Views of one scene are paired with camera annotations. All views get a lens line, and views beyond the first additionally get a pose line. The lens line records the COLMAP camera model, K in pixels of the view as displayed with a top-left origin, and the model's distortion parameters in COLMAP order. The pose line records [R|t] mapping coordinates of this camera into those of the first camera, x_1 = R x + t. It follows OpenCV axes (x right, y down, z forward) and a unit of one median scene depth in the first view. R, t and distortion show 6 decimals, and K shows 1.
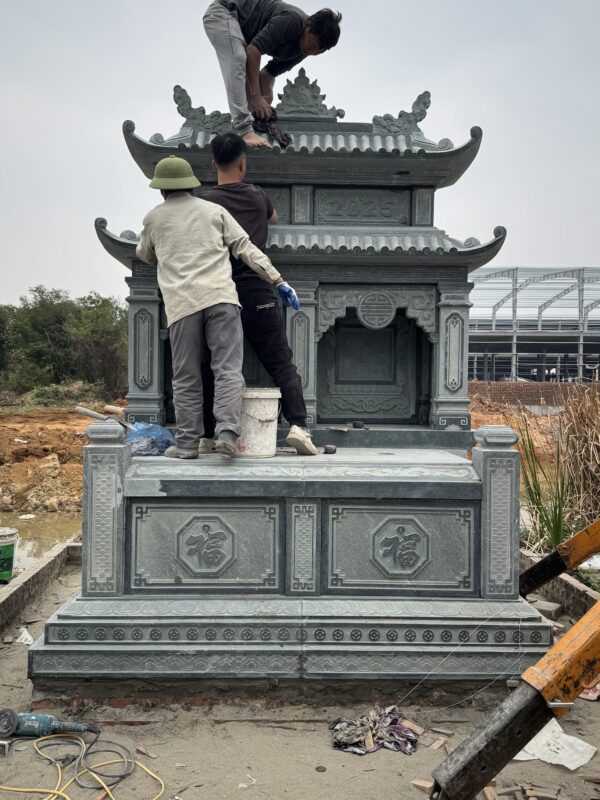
lens RADIAL K [[715.5, 0, 300.0], [0, 715.5, 400.0], [0, 0, 1]] dist [0.028210, -0.009598]
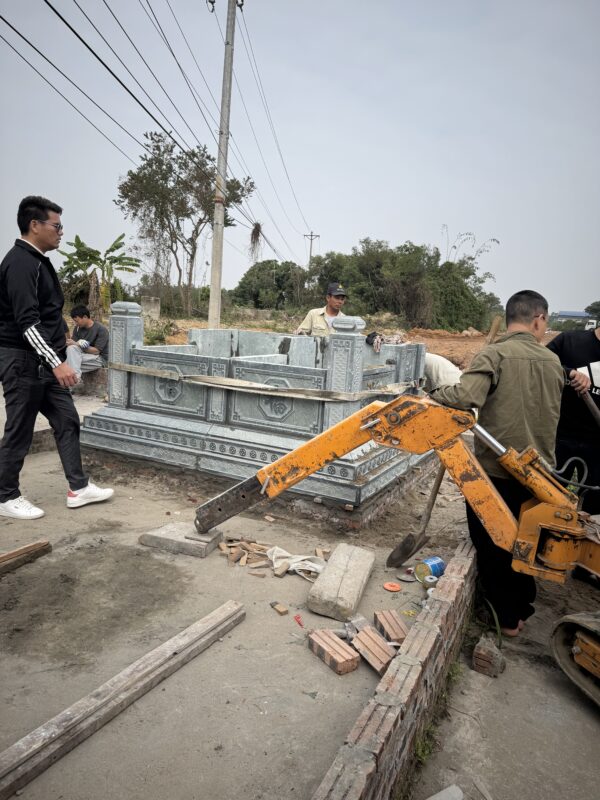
lens RADIAL K [[574.0, 0, 301.1], [0, 574.0, 398.1], [0, 0, 1]] dist [0.025419, -0.006694]
pose [[0.878982, 0.109669, -0.464074, 0.713904], [-0.056993, 0.990380, 0.126096, 0.059006], [0.473438, -0.084387, 0.876776, 0.027229]]
